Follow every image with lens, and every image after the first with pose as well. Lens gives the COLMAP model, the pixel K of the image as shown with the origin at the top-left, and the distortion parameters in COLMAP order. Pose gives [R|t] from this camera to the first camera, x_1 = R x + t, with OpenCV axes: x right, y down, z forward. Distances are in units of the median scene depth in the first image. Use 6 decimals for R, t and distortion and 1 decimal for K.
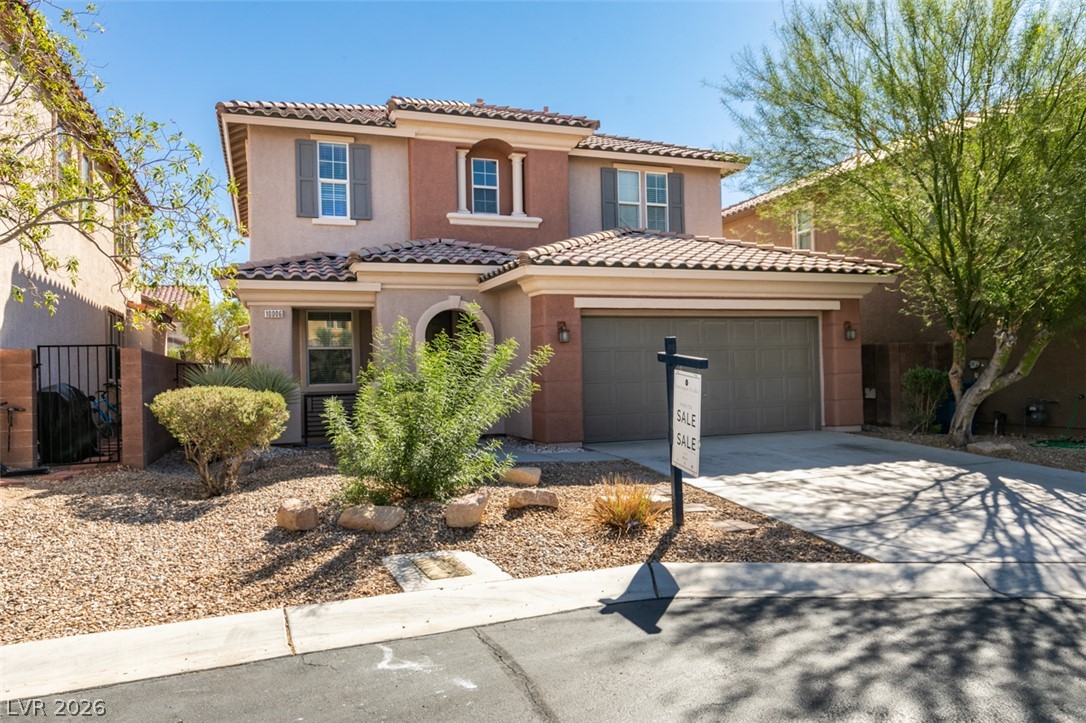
lens RADIAL K [[749.4, 0, 546.3], [0, 749.4, 361.7], [0, 0, 1]] dist [0.002403, 0.002927]
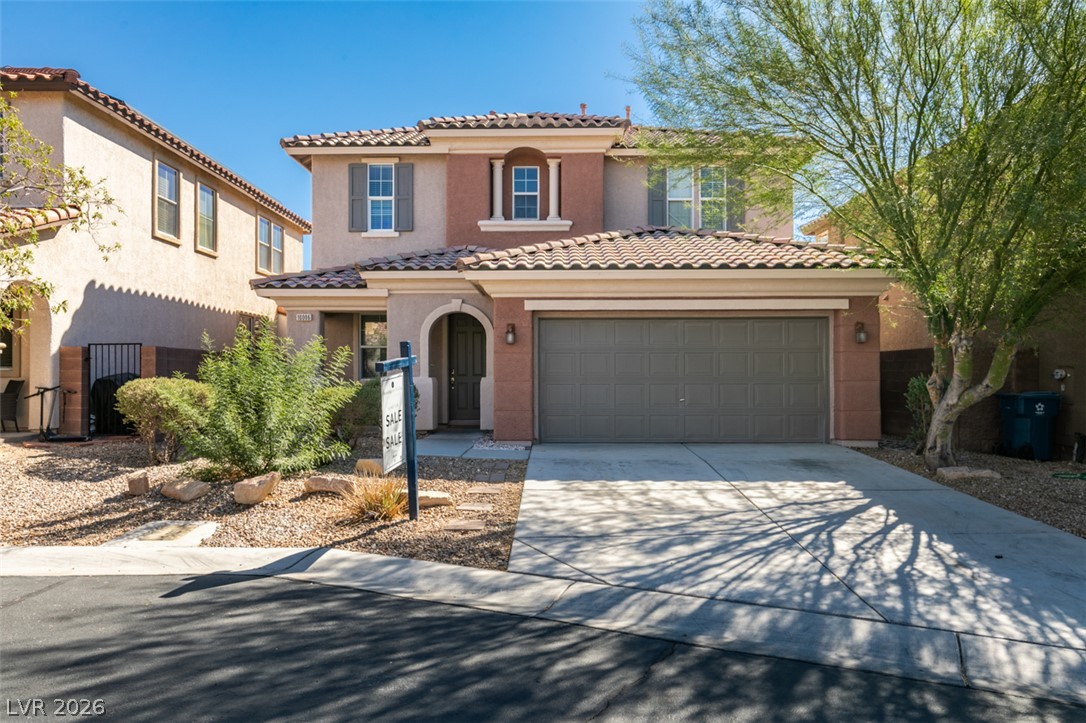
lens RADIAL K [[749.4, 0, 547.8], [0, 749.4, 362.9], [0, 0, 1]] dist [0.002403, 0.002927]
pose [[0.933056, 0.016760, -0.359339, 0.371562], [-0.015021, 0.999858, 0.007633, -0.006761], [0.359416, -0.001725, 0.933176, 0.043369]]
